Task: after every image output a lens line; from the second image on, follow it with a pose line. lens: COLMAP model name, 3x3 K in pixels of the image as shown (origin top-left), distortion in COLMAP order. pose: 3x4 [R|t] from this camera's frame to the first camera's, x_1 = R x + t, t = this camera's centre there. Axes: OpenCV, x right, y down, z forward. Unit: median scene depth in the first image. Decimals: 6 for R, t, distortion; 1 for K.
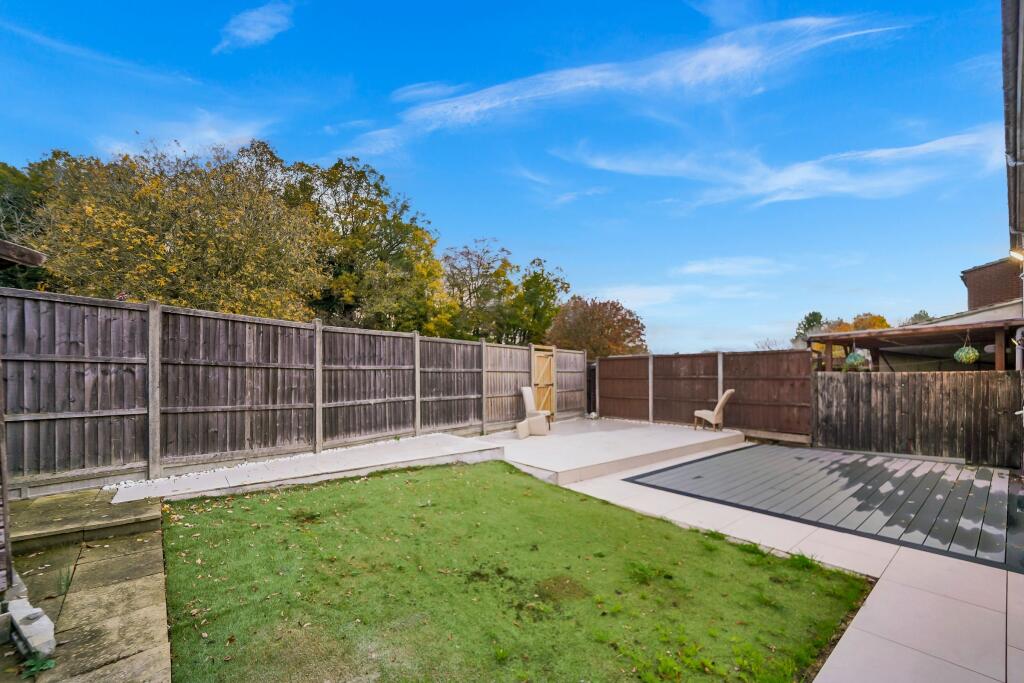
lens RADIAL K [[412.2, 0, 504.7], [0, 412.2, 377.0], [0, 0, 1]] dist [-0.002112, -0.000532]
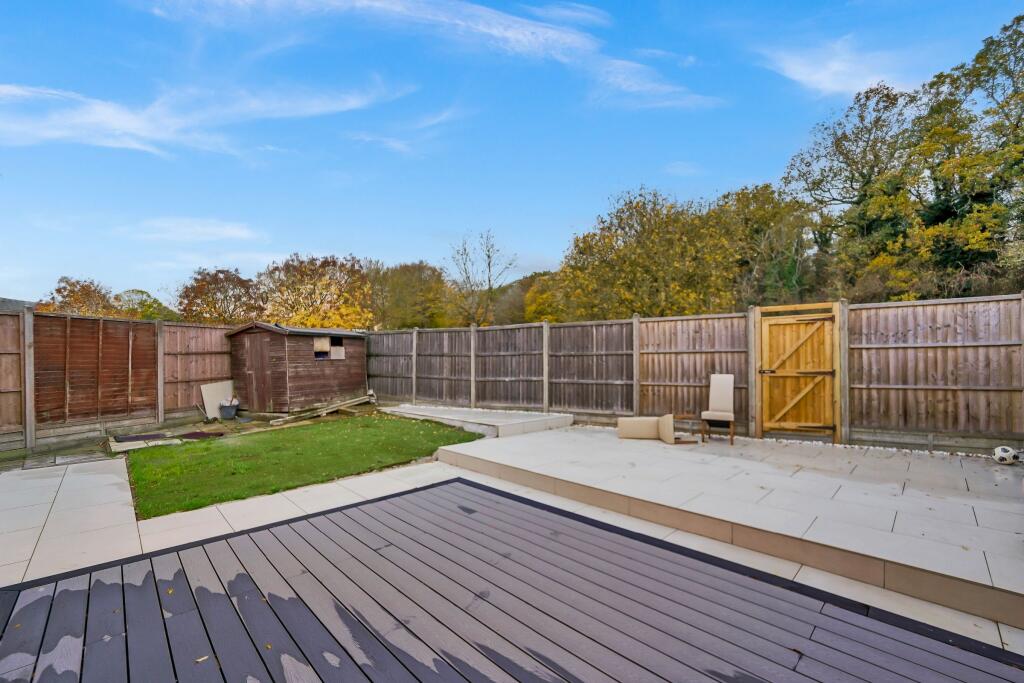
lens RADIAL K [[412.2, 0, 519.2], [0, 412.2, 359.6], [0, 0, 1]] dist [-0.002112, -0.000532]
pose [[0.109434, -0.006362, -0.993974, 0.850561], [0.002401, 0.999978, -0.006136, 0.004108], [0.993991, -0.001715, 0.109447, 0.753160]]
